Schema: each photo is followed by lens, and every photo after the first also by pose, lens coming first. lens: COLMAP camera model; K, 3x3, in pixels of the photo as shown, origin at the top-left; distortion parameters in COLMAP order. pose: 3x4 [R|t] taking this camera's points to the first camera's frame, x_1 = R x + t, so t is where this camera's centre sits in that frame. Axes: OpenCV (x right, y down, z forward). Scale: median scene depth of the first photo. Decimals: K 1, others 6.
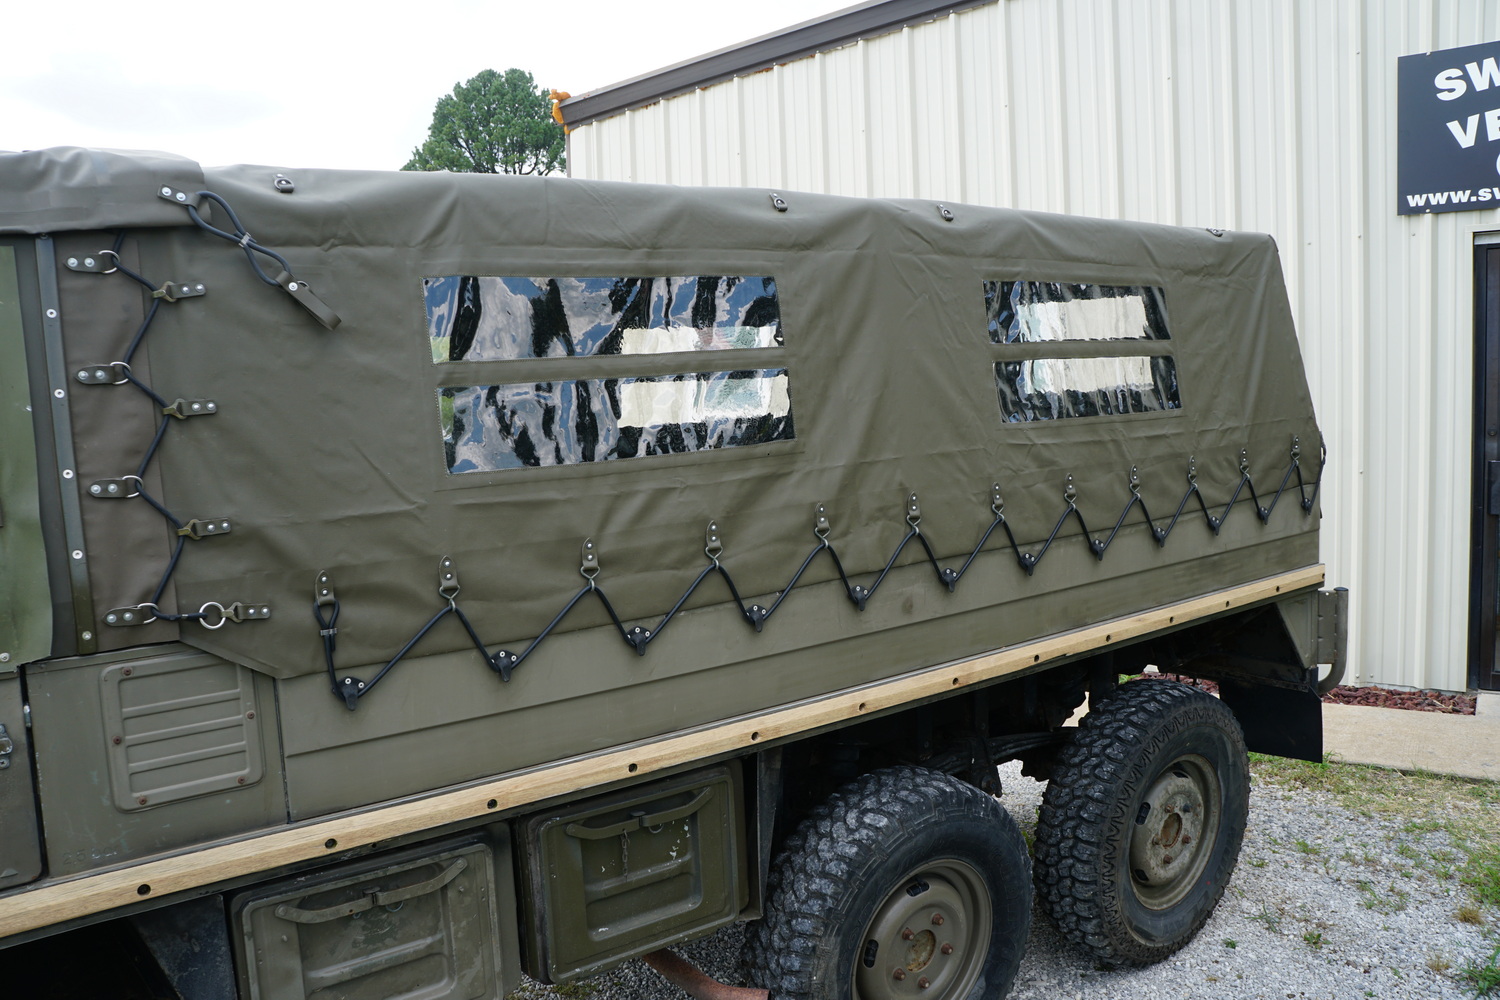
lens RADIAL K [[1192.0, 0, 744.2], [0, 1192.0, 499.2], [0, 0, 1]] dist [-0.177330, 0.133377]
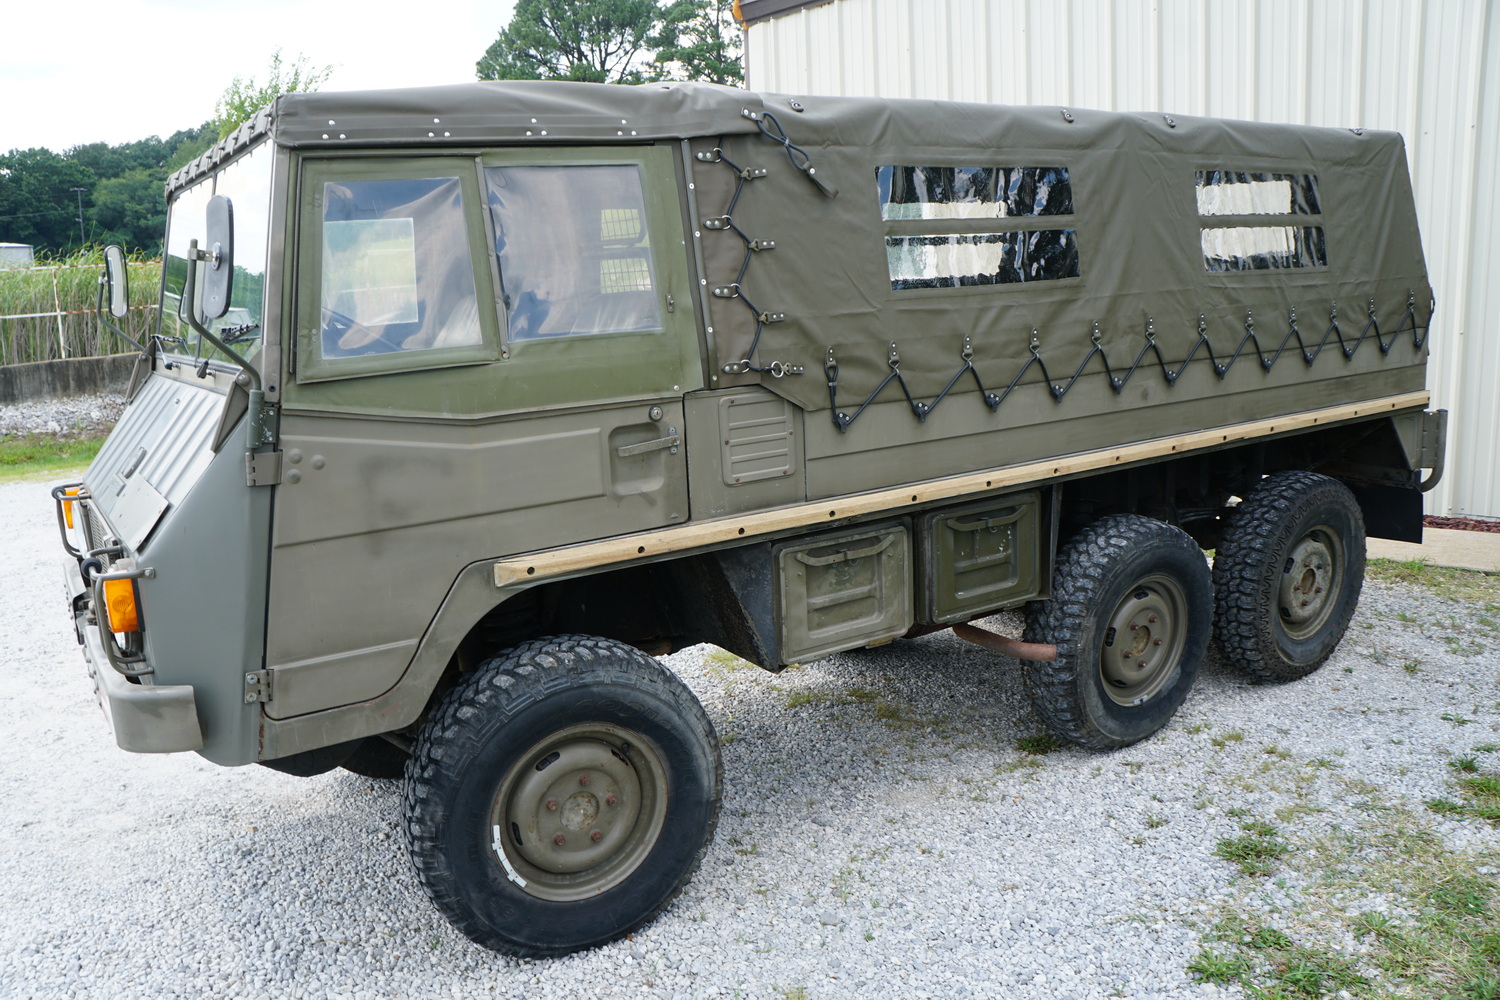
lens RADIAL K [[1192.0, 0, 744.2], [0, 1192.0, 499.2], [0, 0, 1]] dist [-0.177330, 0.133377]
pose [[0.997852, 0.009625, -0.064790, -0.258807], [-0.003197, 0.995123, 0.098586, 0.077234], [0.065423, -0.098167, 0.993017, -0.475176]]
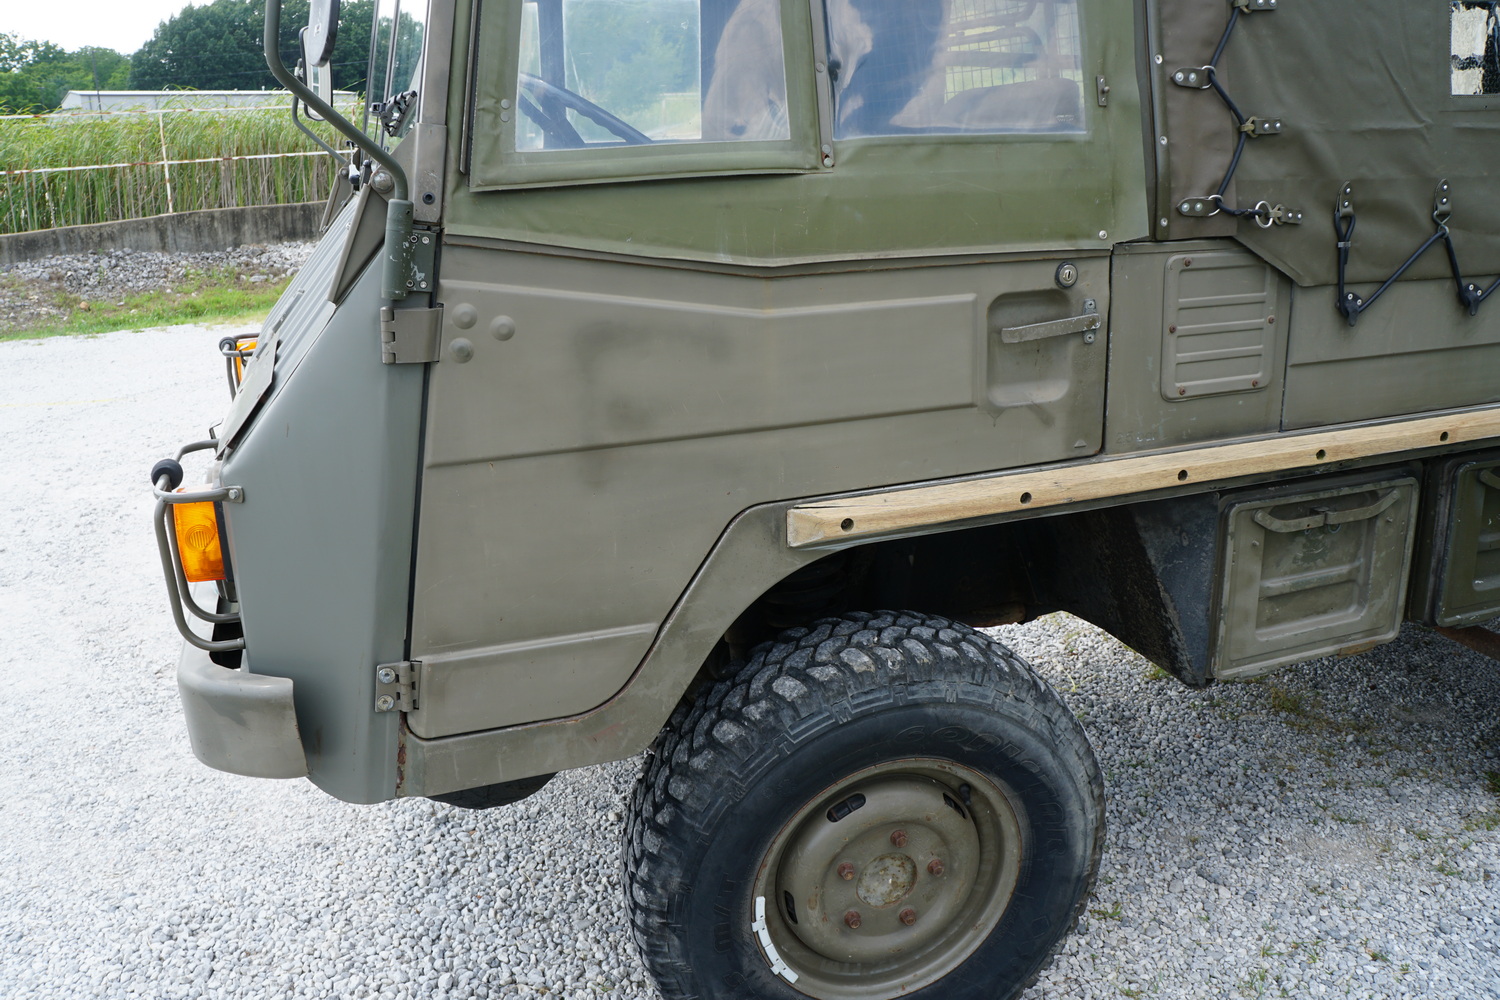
lens RADIAL K [[1198.1, 0, 747.8], [0, 1198.1, 492.4], [0, 0, 1]] dist [-0.175120, 0.139024]
pose [[0.952379, 0.098931, -0.288420, -0.376401], [-0.038328, 0.977241, 0.208642, 0.094725], [0.302497, -0.187651, 0.934496, -0.083426]]
